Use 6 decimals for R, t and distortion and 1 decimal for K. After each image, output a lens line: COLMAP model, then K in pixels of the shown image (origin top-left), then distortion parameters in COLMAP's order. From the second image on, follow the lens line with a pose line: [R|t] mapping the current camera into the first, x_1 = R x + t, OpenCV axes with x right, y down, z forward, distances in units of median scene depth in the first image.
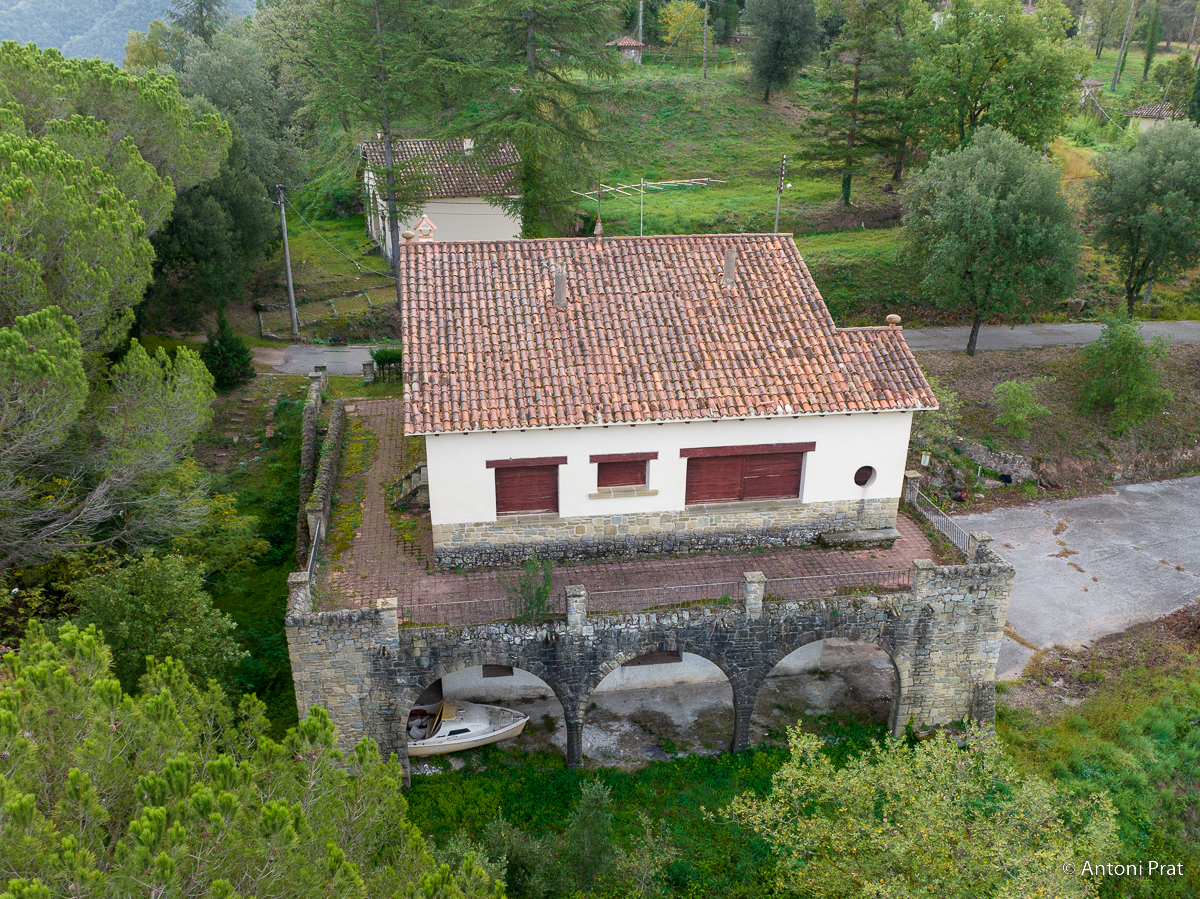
lens RADIAL K [[1054.1, 0, 588.8], [0, 1054.1, 558.4], [0, 0, 1]] dist [-0.051288, -0.008113]
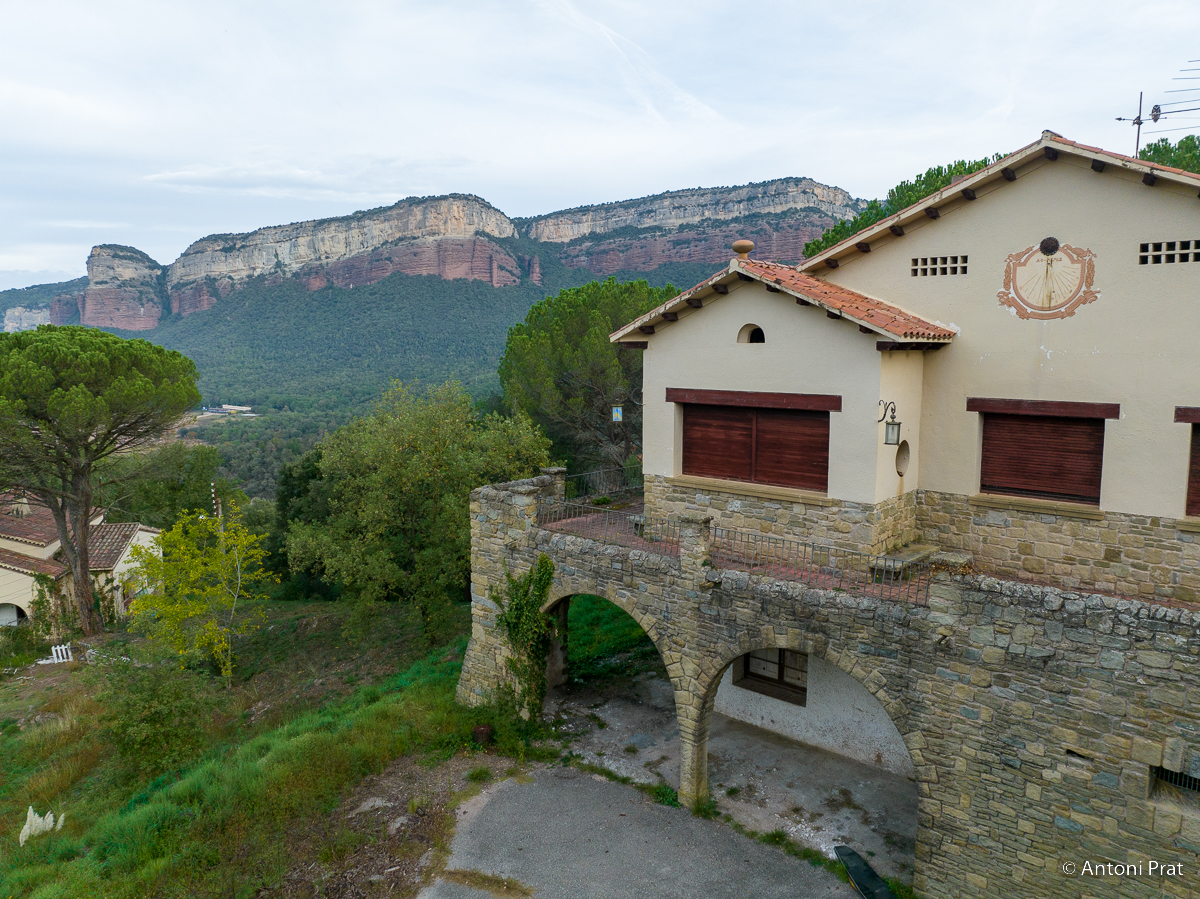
lens RADIAL K [[847.0, 0, 600.3], [0, 847.0, 445.6], [0, 0, 1]] dist [-0.049736, 0.021211]
pose [[-0.772584, 0.073270, -0.630671, 0.722559], [-0.284216, 0.848325, 0.446727, -0.346507], [0.567746, 0.524381, -0.634578, 1.404766]]
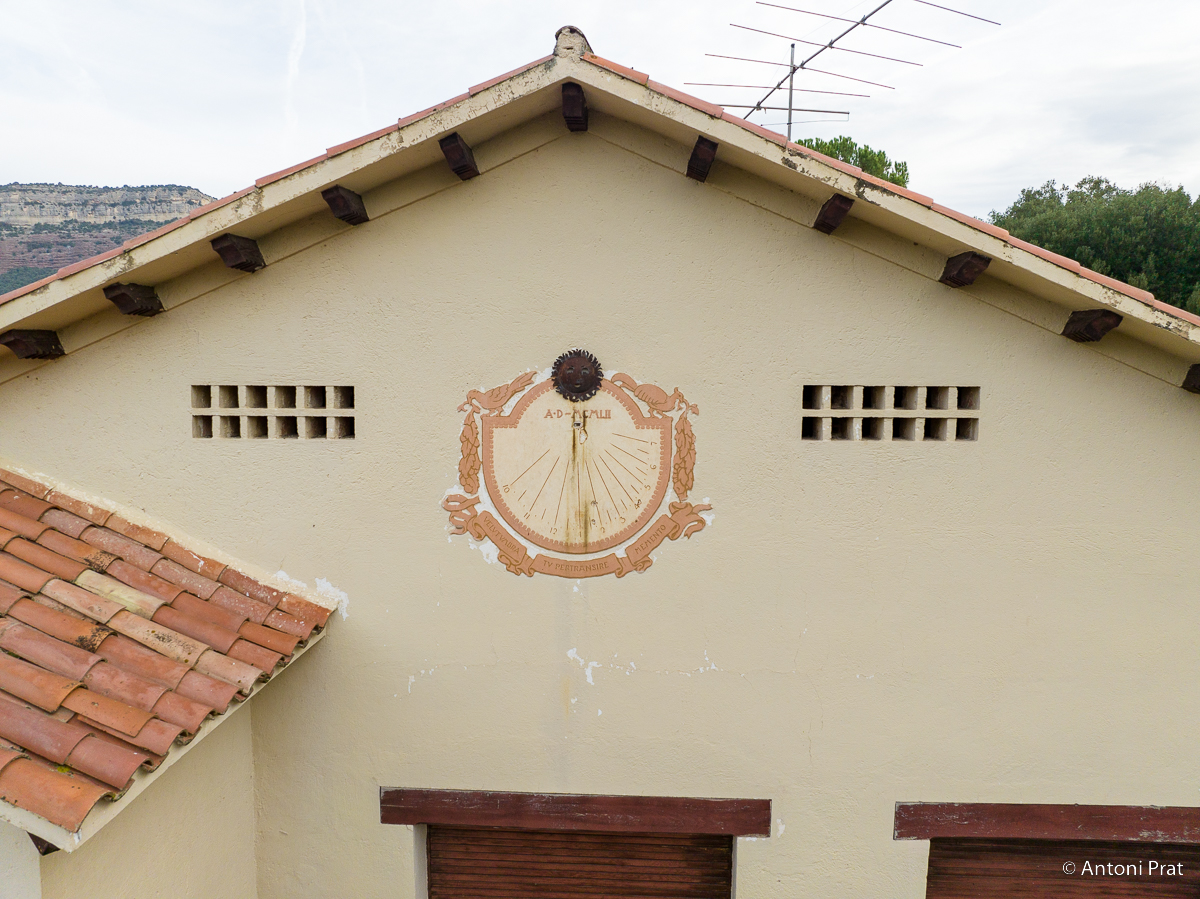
lens RADIAL K [[847.0, 0, 600.2], [0, 847.0, 450.3], [0, 0, 1]] dist [-0.049736, 0.021211]
pose [[-0.201525, 0.092756, -0.975081, 0.376797], [-0.442295, 0.879613, 0.175086, -0.321293], [0.873935, 0.466558, -0.136239, 1.219804]]
